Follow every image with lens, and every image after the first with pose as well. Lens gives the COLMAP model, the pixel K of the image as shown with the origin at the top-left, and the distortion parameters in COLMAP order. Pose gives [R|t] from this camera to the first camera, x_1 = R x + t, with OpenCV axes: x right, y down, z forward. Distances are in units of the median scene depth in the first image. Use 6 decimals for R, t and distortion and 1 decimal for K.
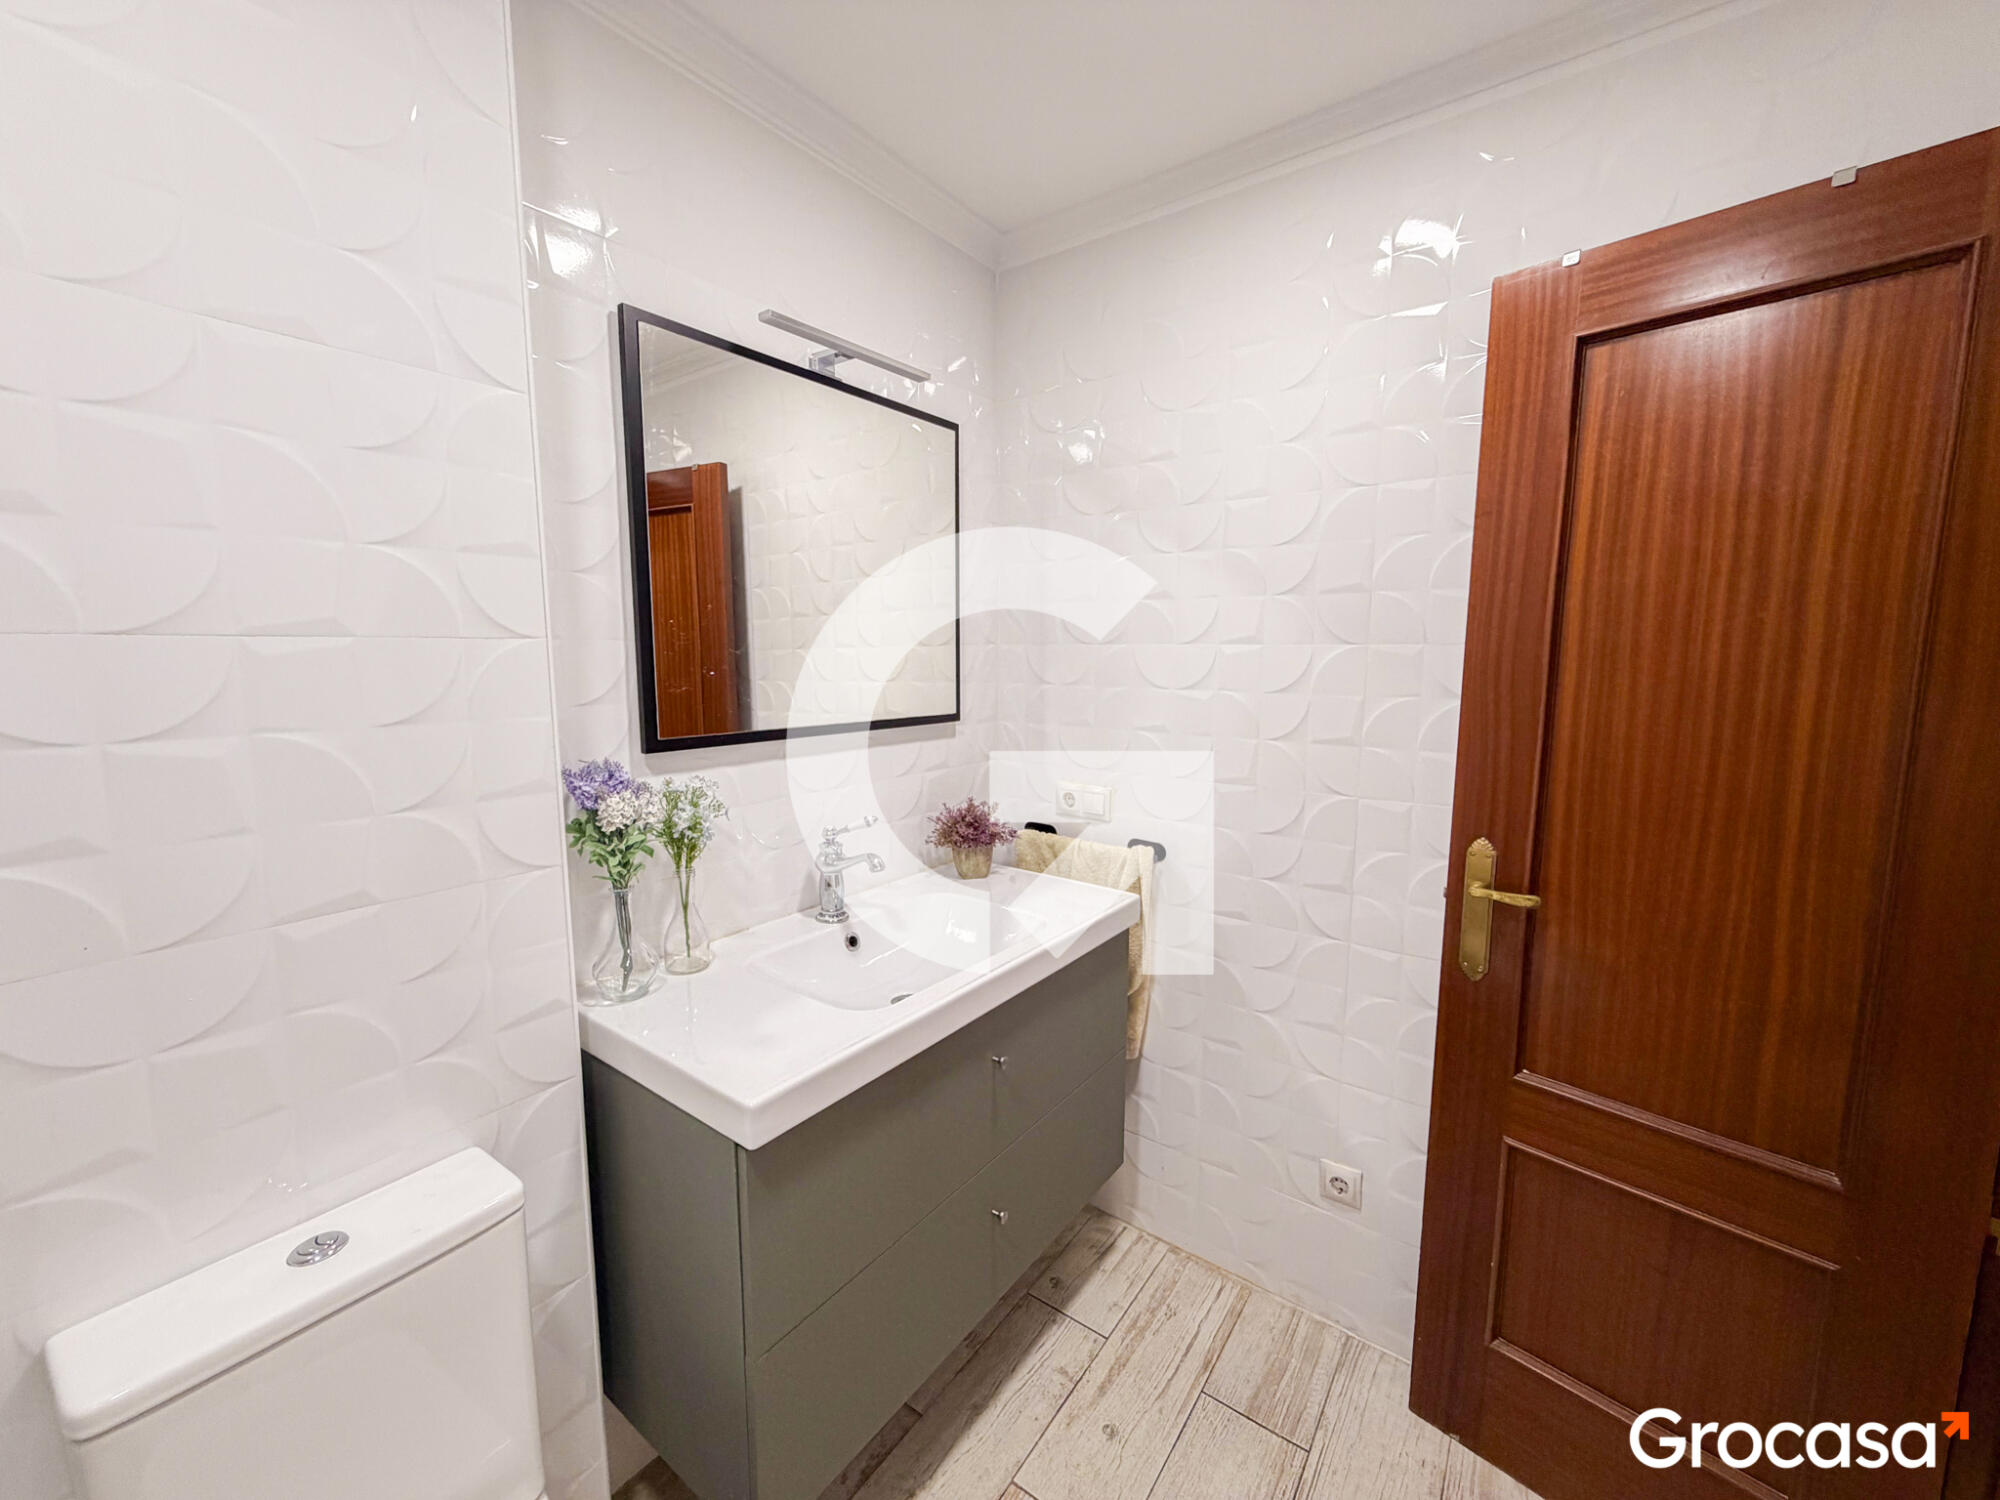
lens RADIAL K [[796.0, 0, 994.3], [0, 796.0, 750.3], [0, 0, 1]] dist [0.000514, -0.000270]
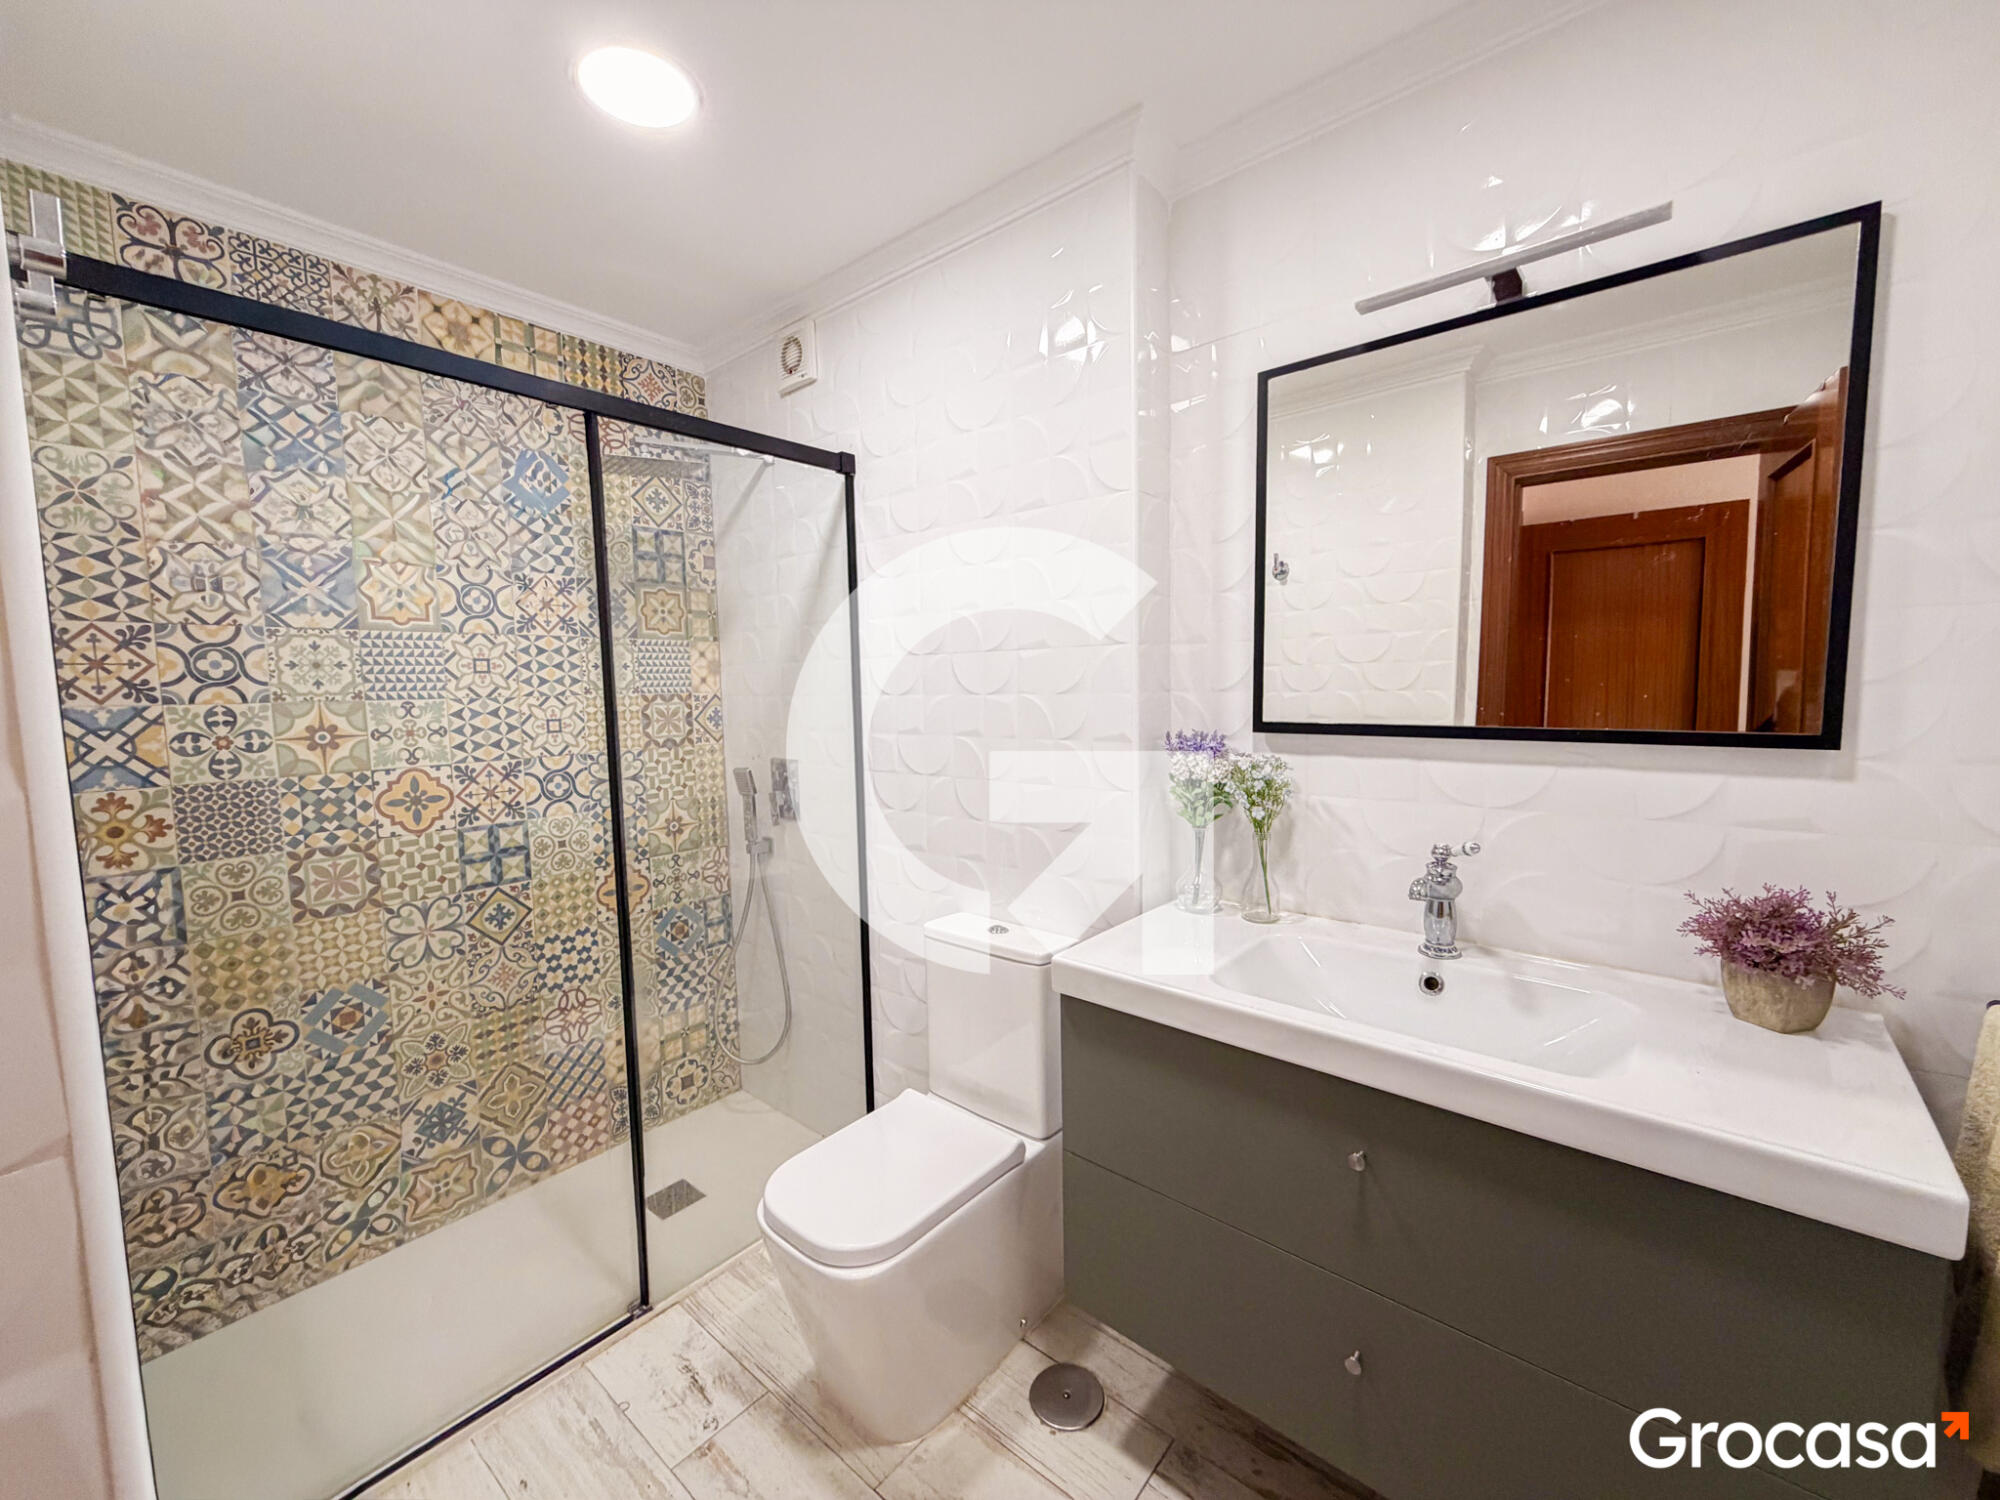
lens RADIAL K [[796.0, 0, 994.3], [0, 796.0, 750.3], [0, 0, 1]] dist [0.000514, -0.000270]
pose [[-0.076504, 0.084491, -0.993483, 0.671050], [-0.108415, 0.989790, 0.092525, -0.031478], [0.991158, 0.114787, -0.066562, 0.570771]]
